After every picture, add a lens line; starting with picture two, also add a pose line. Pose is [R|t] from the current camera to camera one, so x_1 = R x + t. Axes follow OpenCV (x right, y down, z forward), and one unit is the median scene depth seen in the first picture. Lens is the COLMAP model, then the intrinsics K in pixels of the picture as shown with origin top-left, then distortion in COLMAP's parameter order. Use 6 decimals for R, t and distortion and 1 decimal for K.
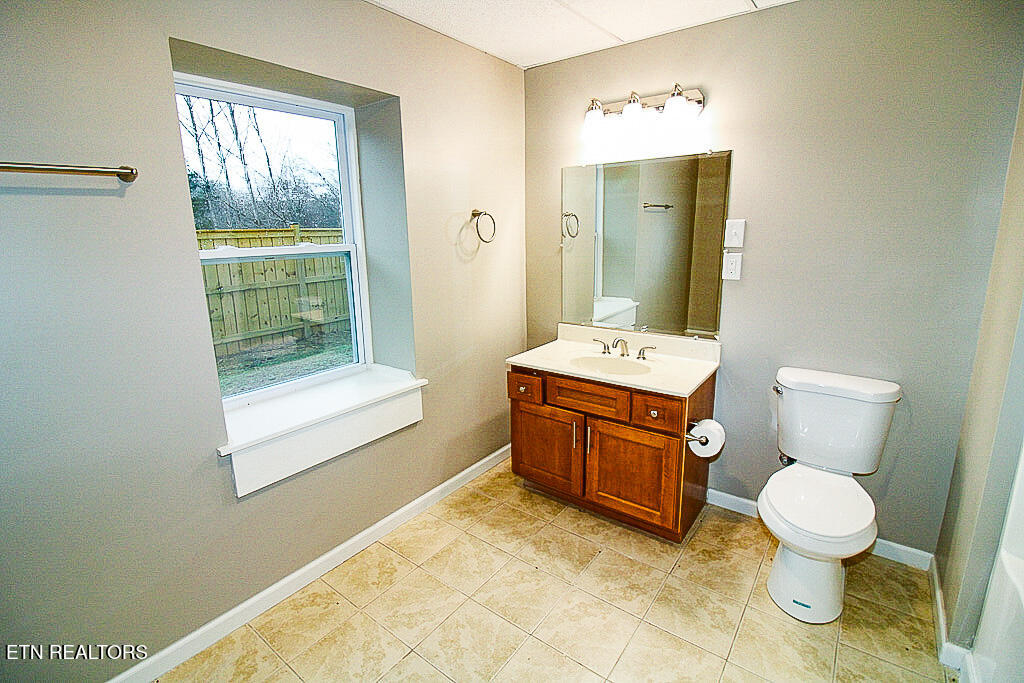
lens RADIAL K [[473.8, 0, 511.9], [0, 473.8, 337.1], [0, 0, 1]] dist [-0.004231, -0.009104]
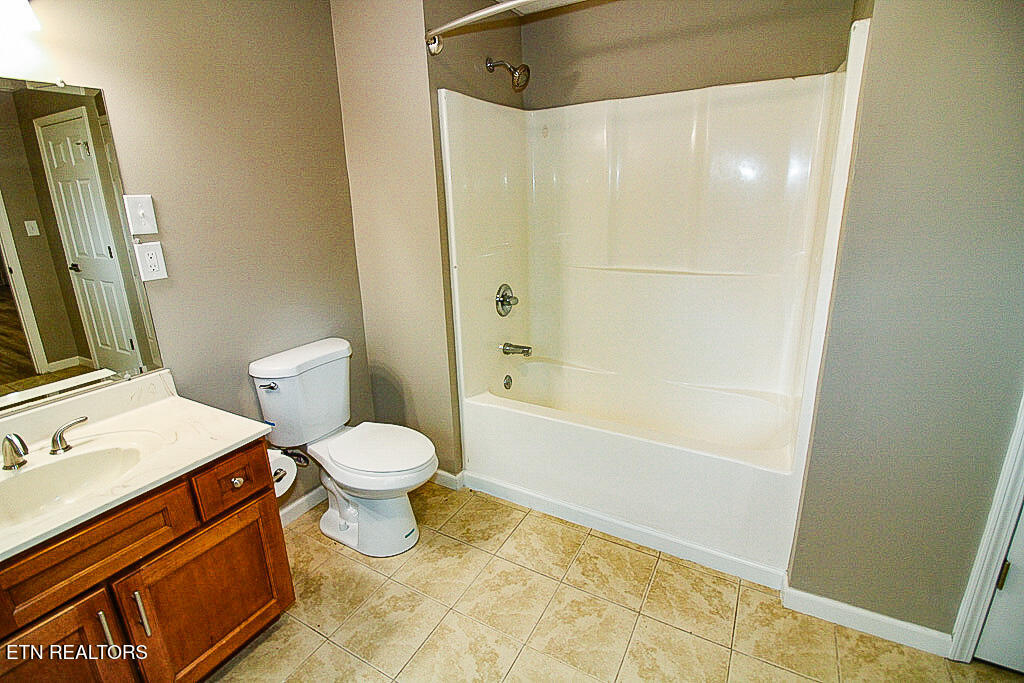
lens RADIAL K [[473.8, 0, 510.2], [0, 473.8, 335.3], [0, 0, 1]] dist [-0.004231, -0.009104]
pose [[-0.130654, -0.263121, 0.955875, -0.318065], [0.251263, 0.923875, 0.288657, -0.119554], [-0.959060, 0.277890, -0.054595, 0.576425]]
